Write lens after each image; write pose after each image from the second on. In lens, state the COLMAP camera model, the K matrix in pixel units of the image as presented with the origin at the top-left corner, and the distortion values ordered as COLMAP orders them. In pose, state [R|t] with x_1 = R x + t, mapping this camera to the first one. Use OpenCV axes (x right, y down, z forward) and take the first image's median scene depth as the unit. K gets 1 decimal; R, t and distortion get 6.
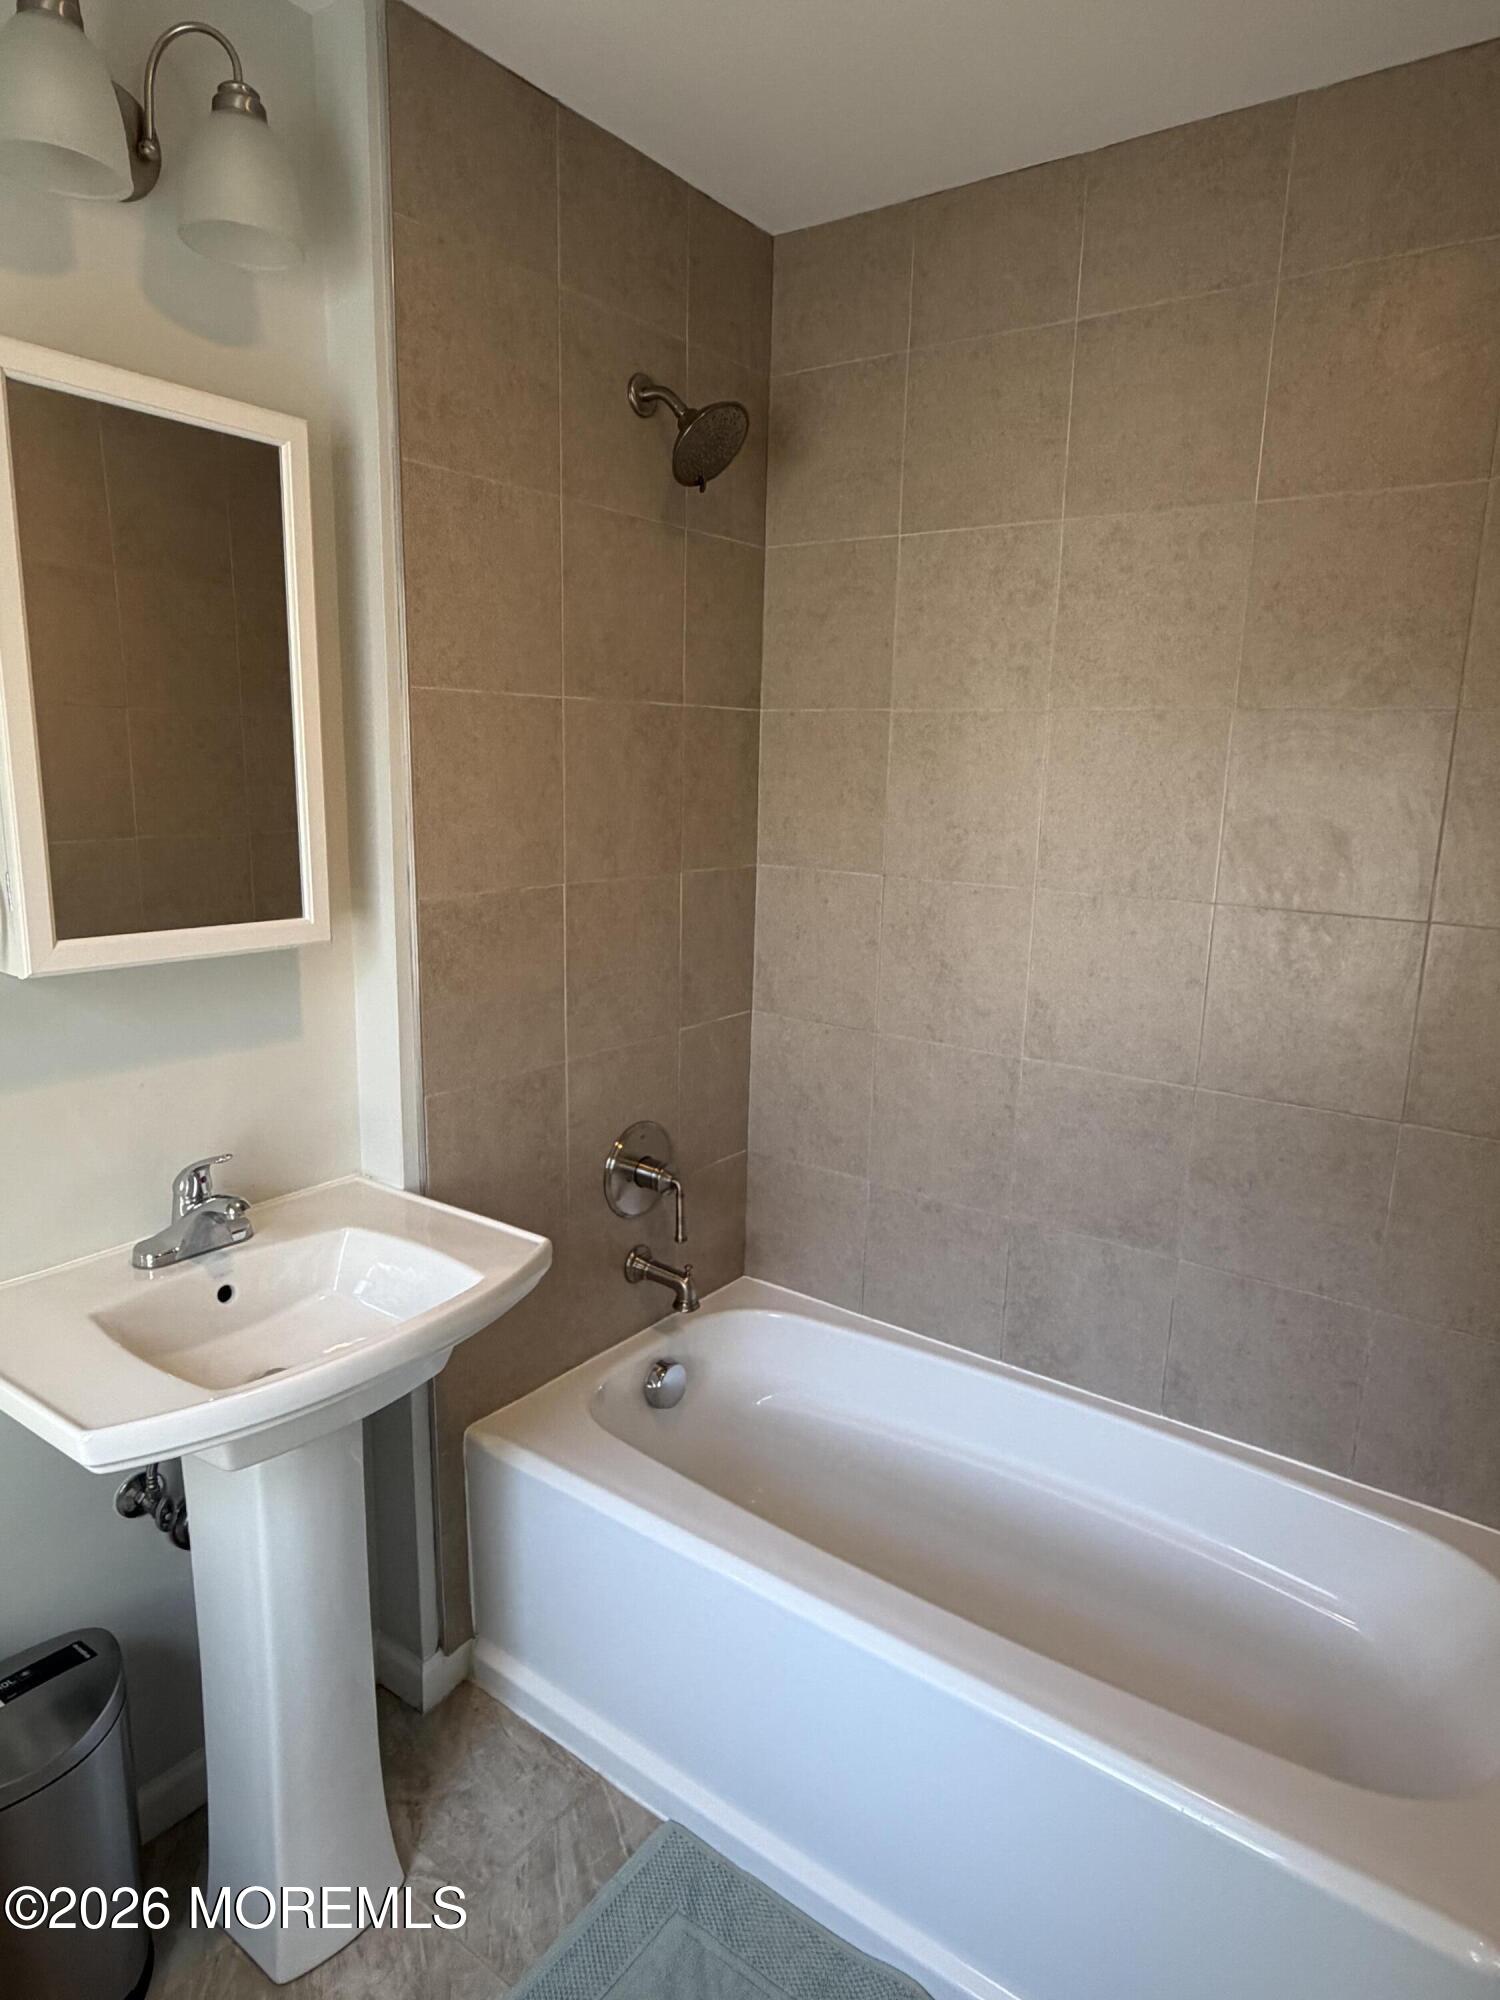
lens RADIAL K [[1183.6, 0, 753.9], [0, 1183.6, 994.4], [0, 0, 1]] dist [-0.000497, -0.002491]
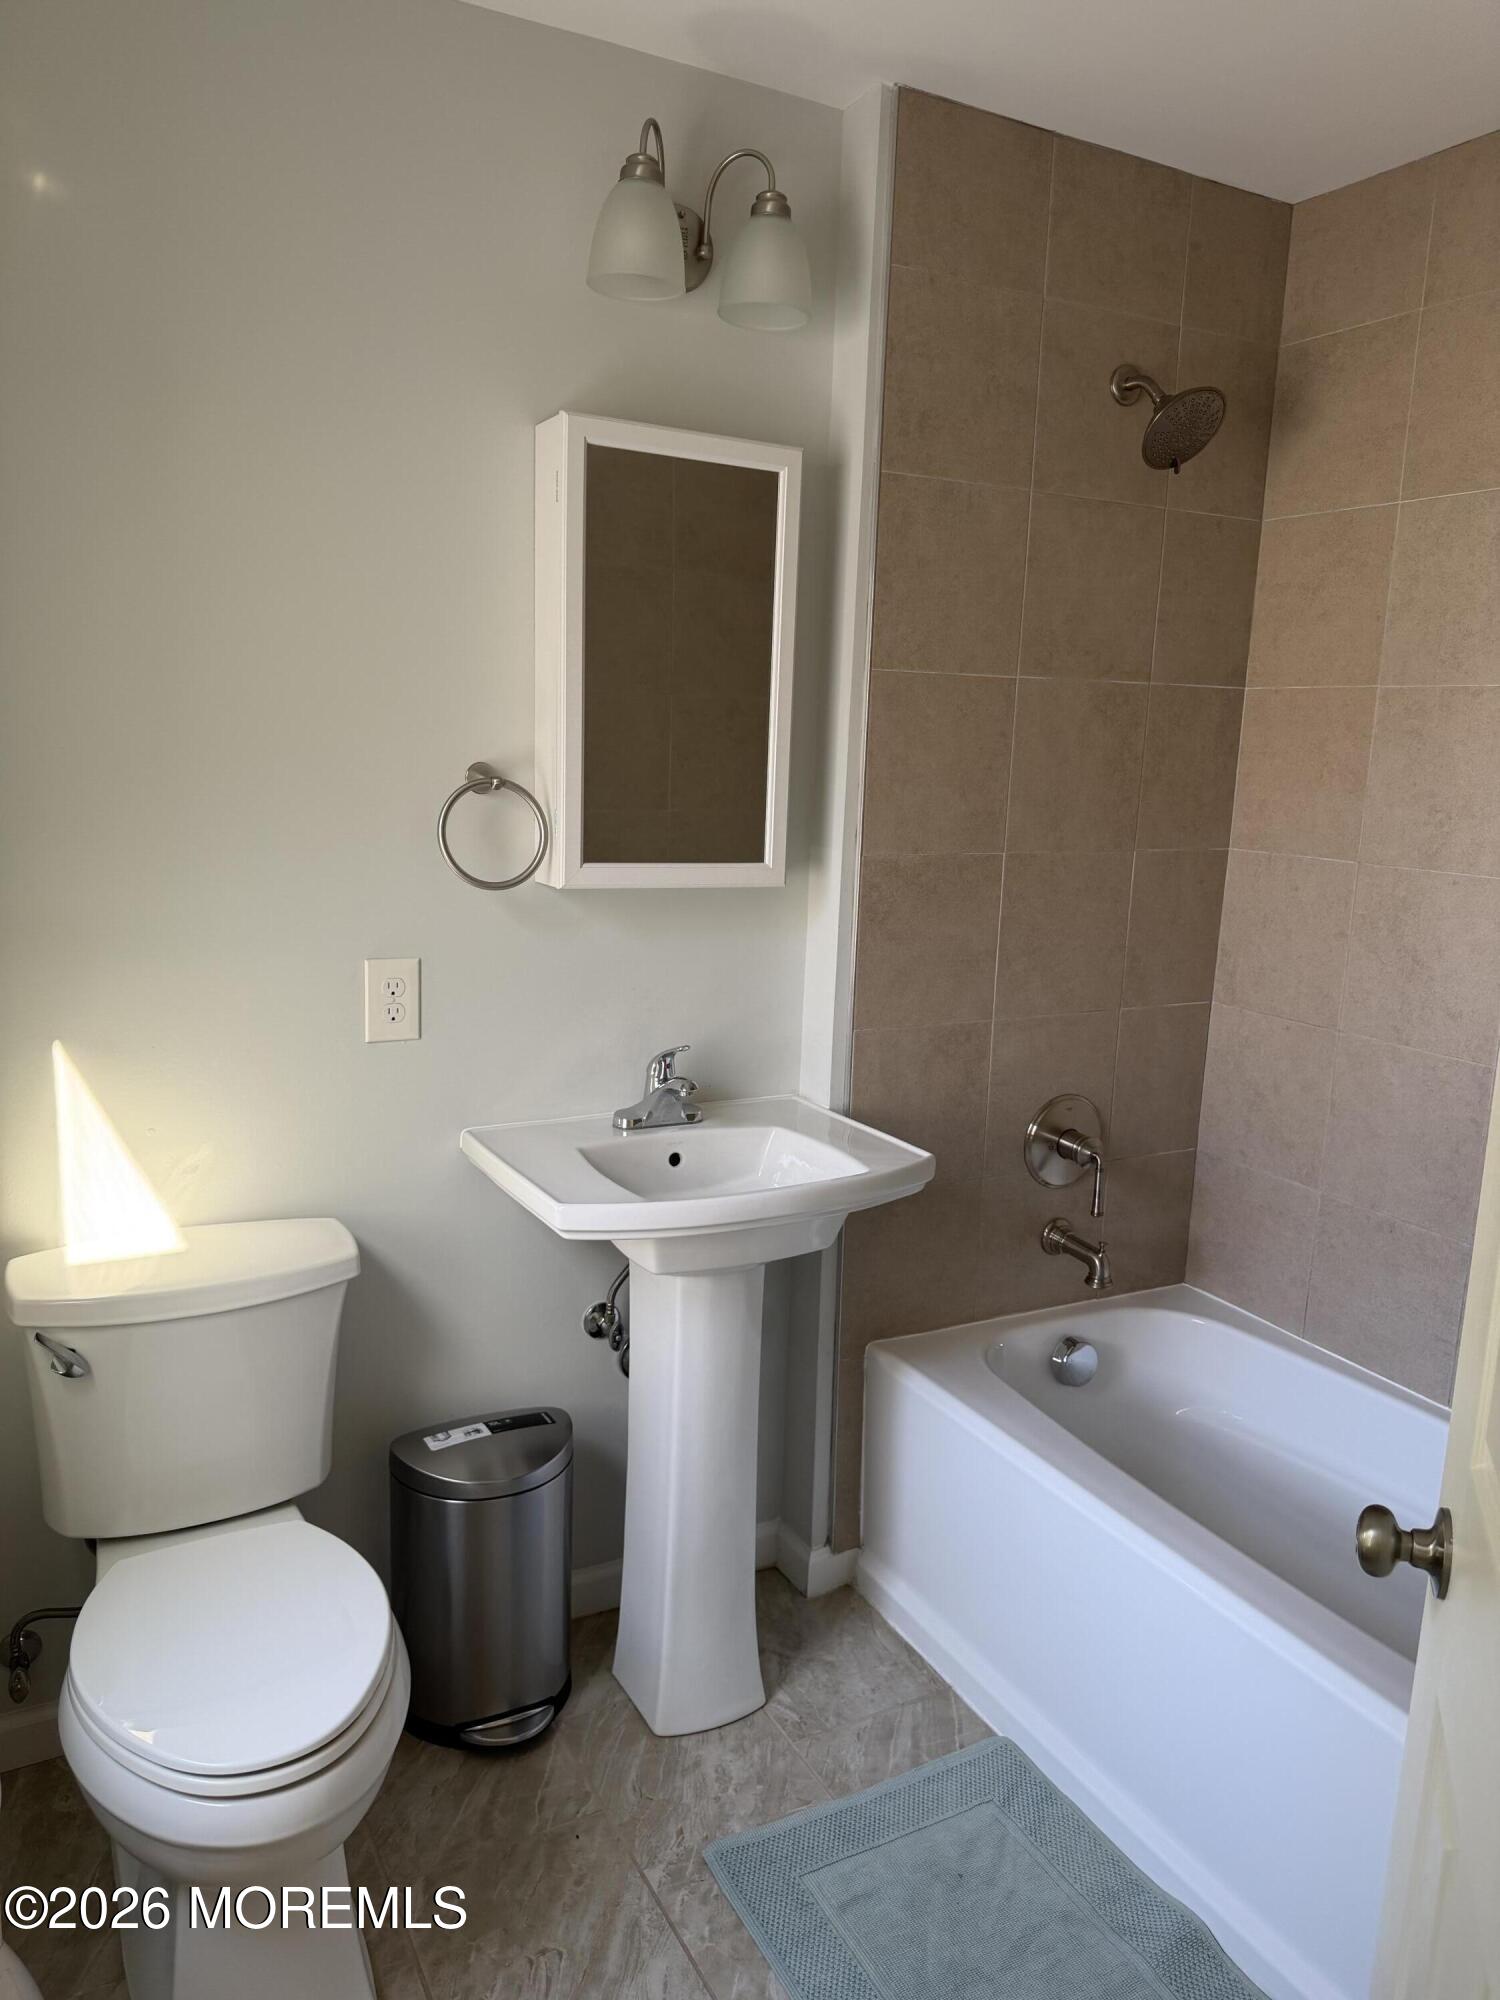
lens RADIAL K [[1428.3, 0, 750.0], [0, 1428.3, 1000.0], [0, 0, 1]] dist [0.068637, -0.117549]
pose [[0.902336, 0.084680, -0.422633, 0.191617], [-0.096531, 0.995308, -0.006674, 0.070559], [0.420085, 0.046819, 0.906276, -0.260672]]
